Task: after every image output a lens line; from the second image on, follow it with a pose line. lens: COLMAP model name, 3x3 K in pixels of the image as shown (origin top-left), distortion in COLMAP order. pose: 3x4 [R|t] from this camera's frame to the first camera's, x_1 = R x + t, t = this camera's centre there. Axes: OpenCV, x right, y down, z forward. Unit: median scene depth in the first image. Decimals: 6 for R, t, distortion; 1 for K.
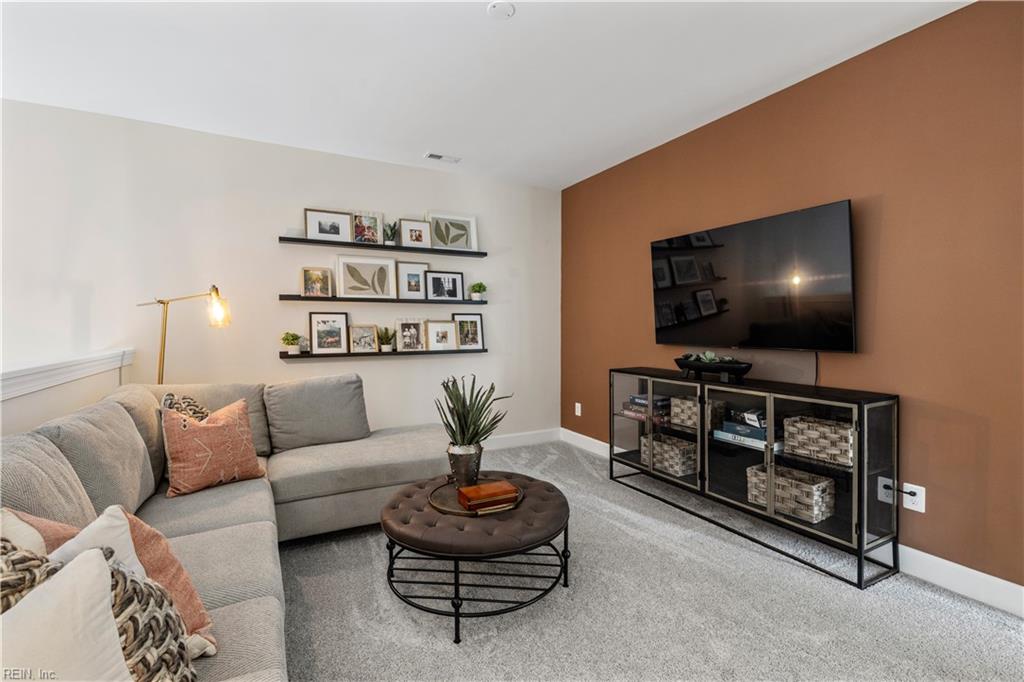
lens RADIAL K [[469.2, 0, 507.9], [0, 469.2, 337.3], [0, 0, 1]] dist [-0.001738, 0.000232]
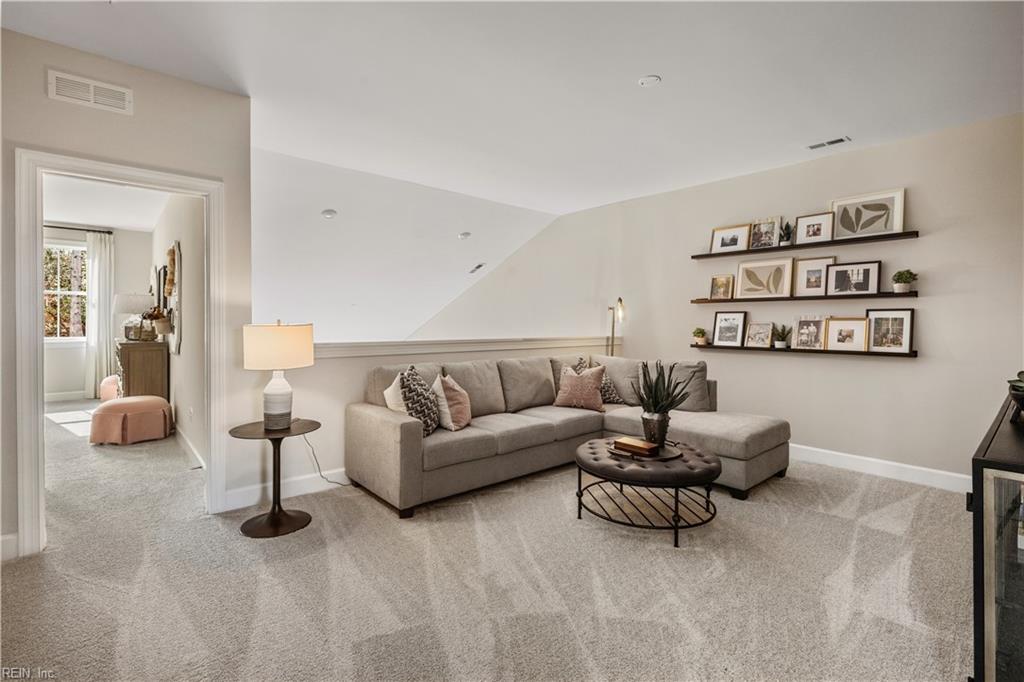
lens RADIAL K [[469.2, 0, 507.6], [0, 469.2, 335.7], [0, 0, 1]] dist [-0.001738, 0.000232]
pose [[0.223786, 0.030952, -0.974147, 0.613592], [-0.029192, 0.999260, 0.025044, -0.004893], [0.974201, 0.022833, 0.224524, 0.170208]]
